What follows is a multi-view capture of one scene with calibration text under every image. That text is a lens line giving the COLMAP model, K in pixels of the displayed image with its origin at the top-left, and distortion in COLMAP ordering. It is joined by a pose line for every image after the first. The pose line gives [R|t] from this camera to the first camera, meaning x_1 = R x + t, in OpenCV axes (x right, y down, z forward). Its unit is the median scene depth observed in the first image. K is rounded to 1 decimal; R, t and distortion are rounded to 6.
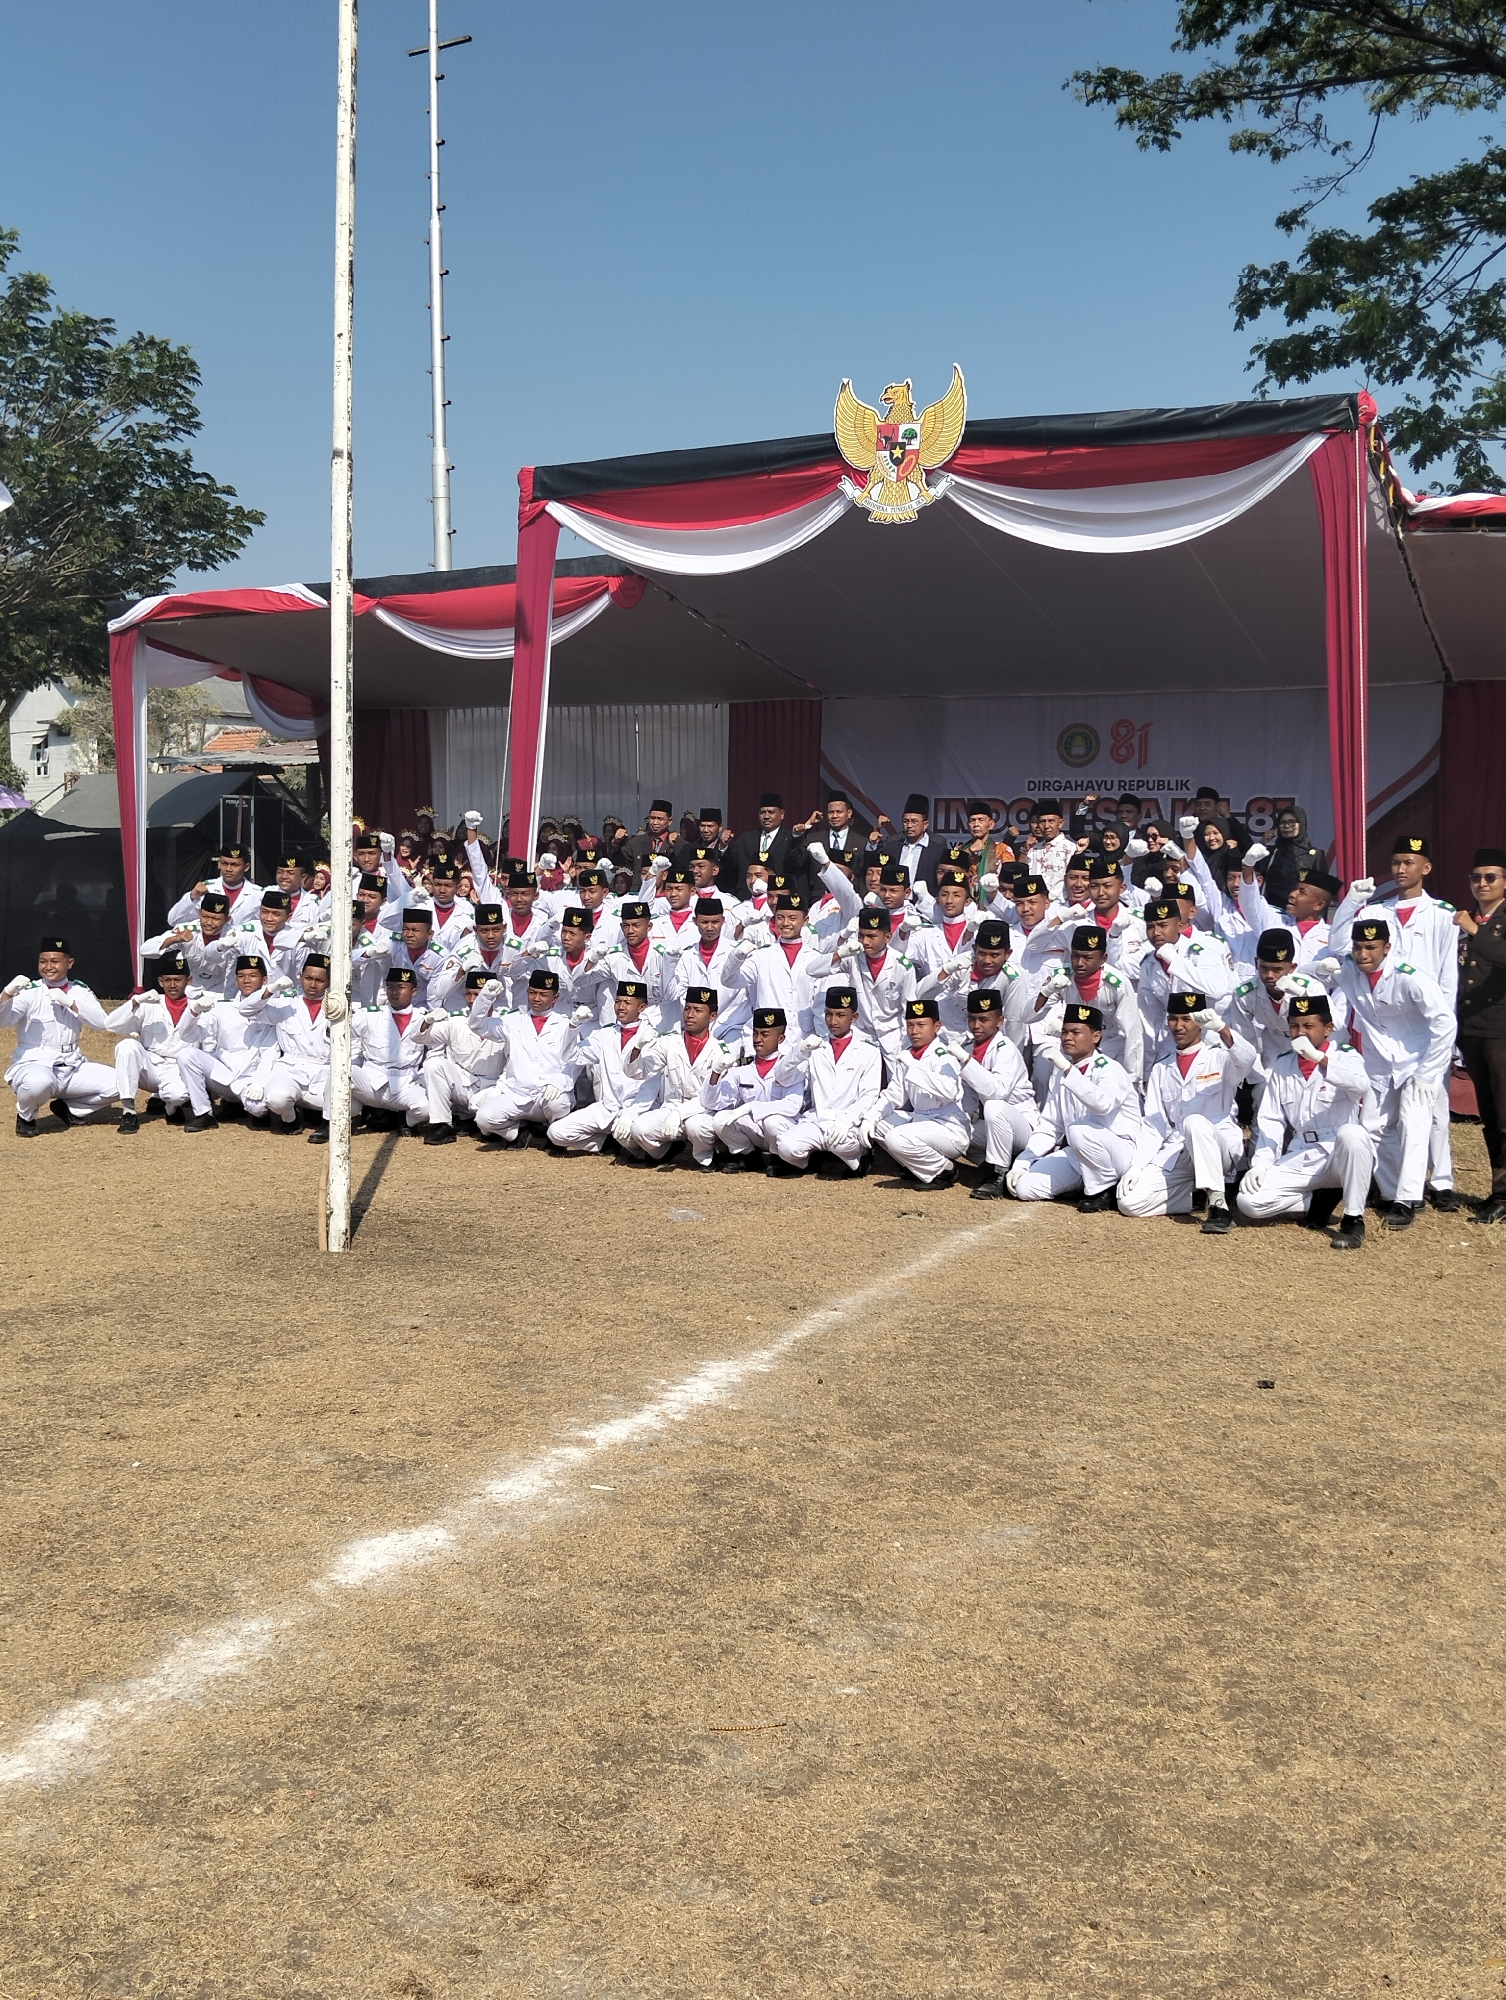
lens RADIAL K [[1919.9, 0, 753.0], [0, 1919.9, 1000.0], [0, 0, 1]] dist [0.109574, -0.317053]
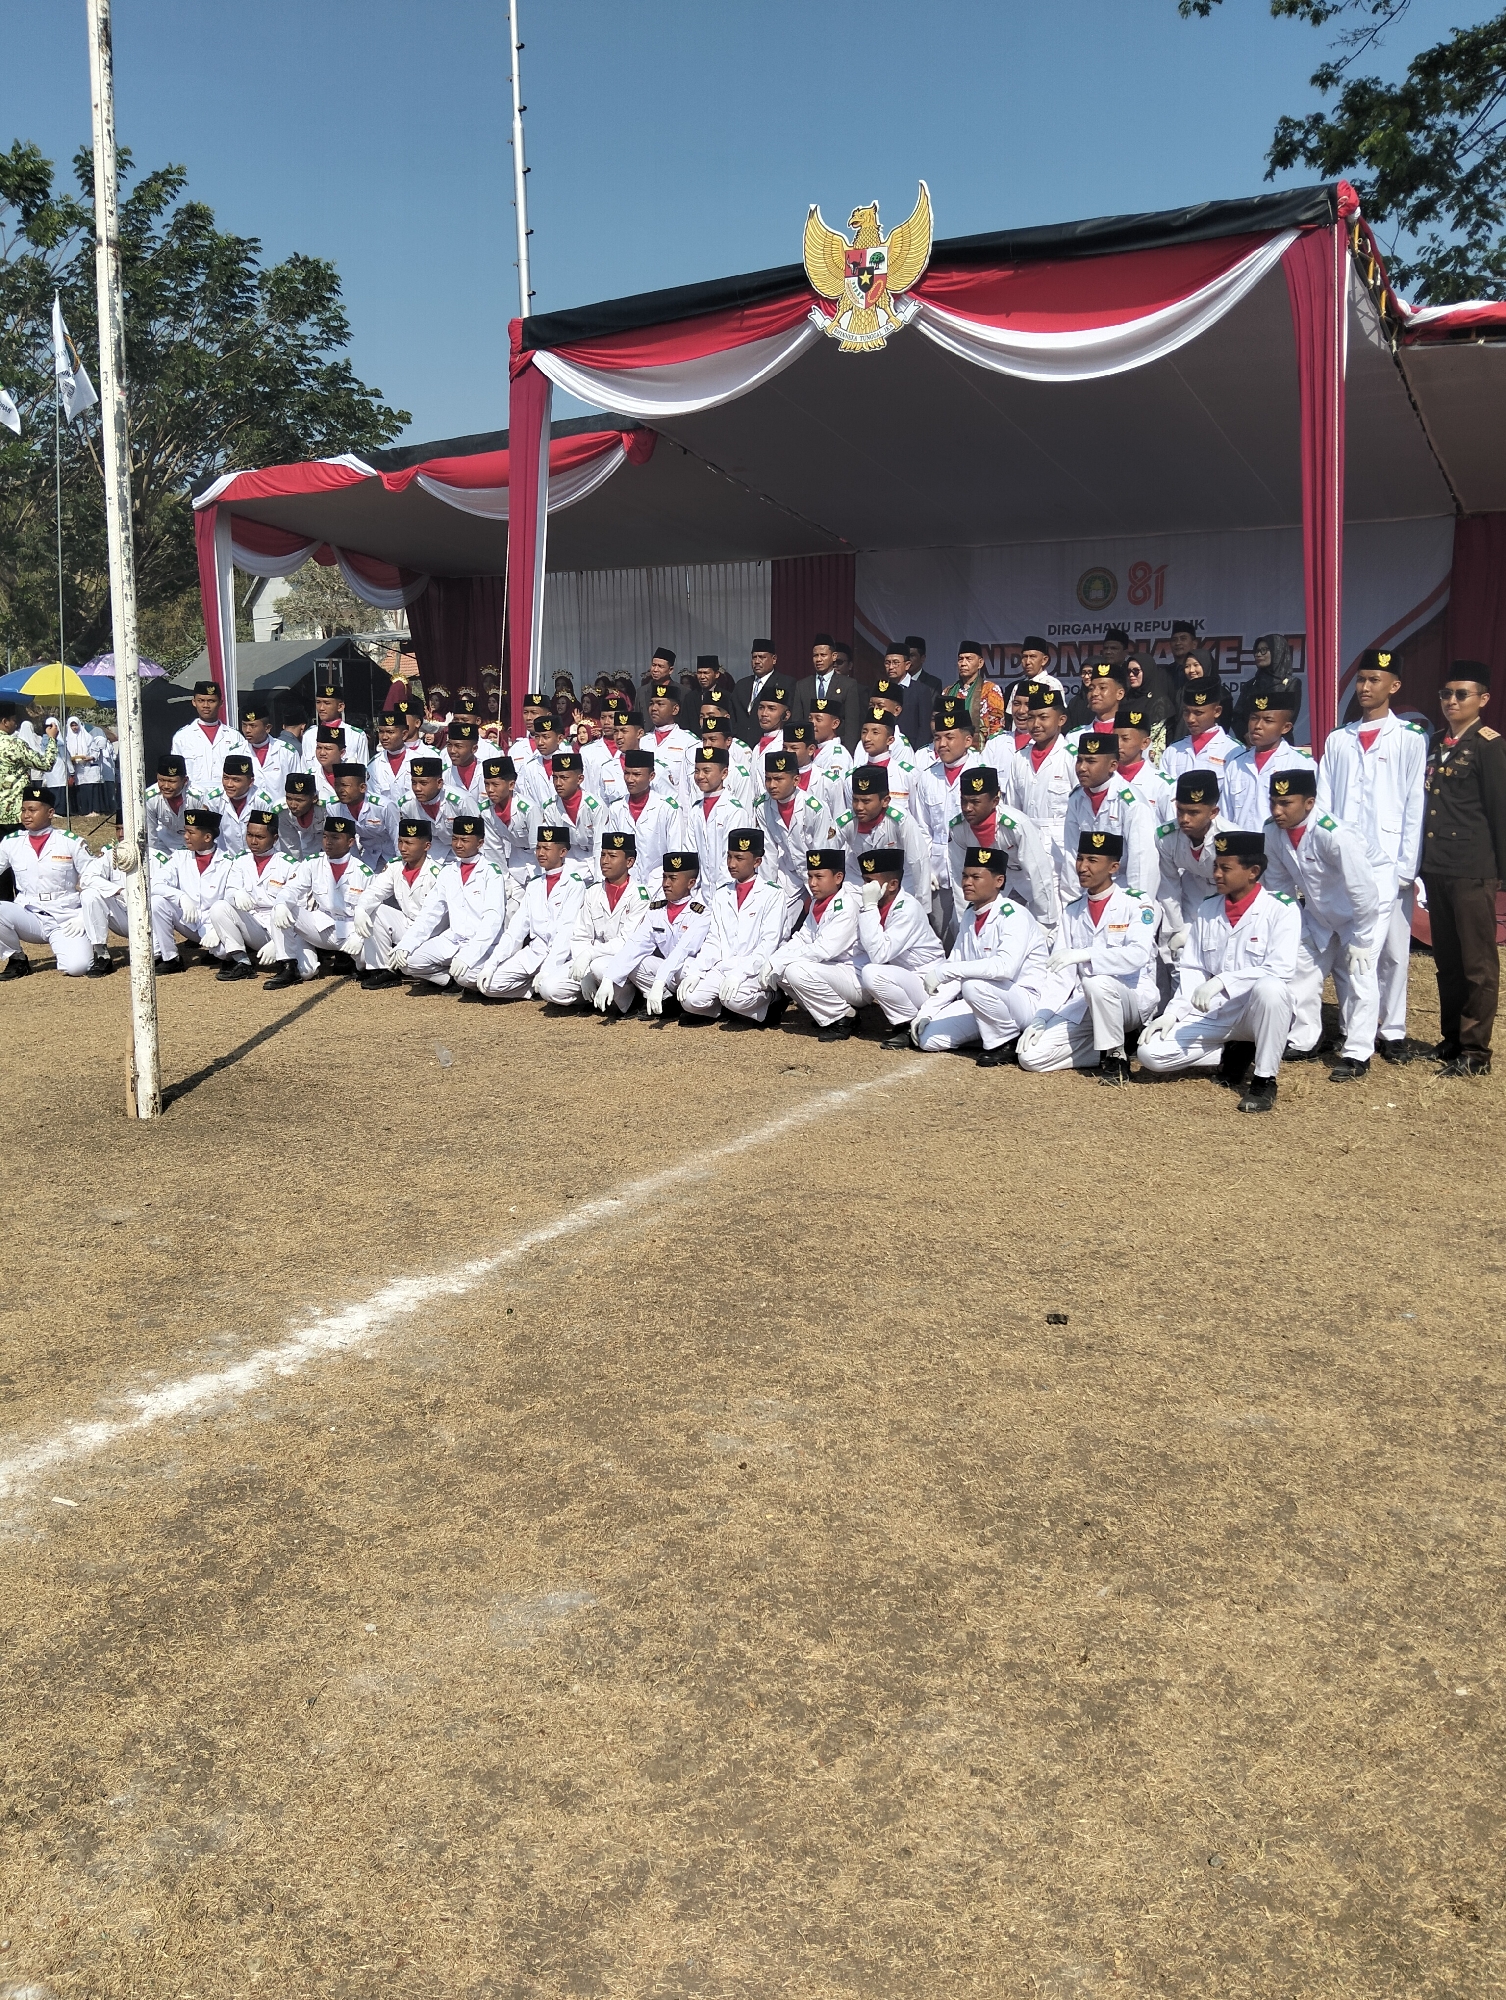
lens RADIAL K [[1583.9, 0, 731.7], [0, 1583.9, 1002.2], [0, 0, 1]] dist [0.032694, -0.100592]
pose [[0.994473, -0.001701, -0.104979, 0.091070], [0.012609, 0.994567, 0.103333, -0.001597], [0.104233, -0.104086, 0.989091, 0.157193]]
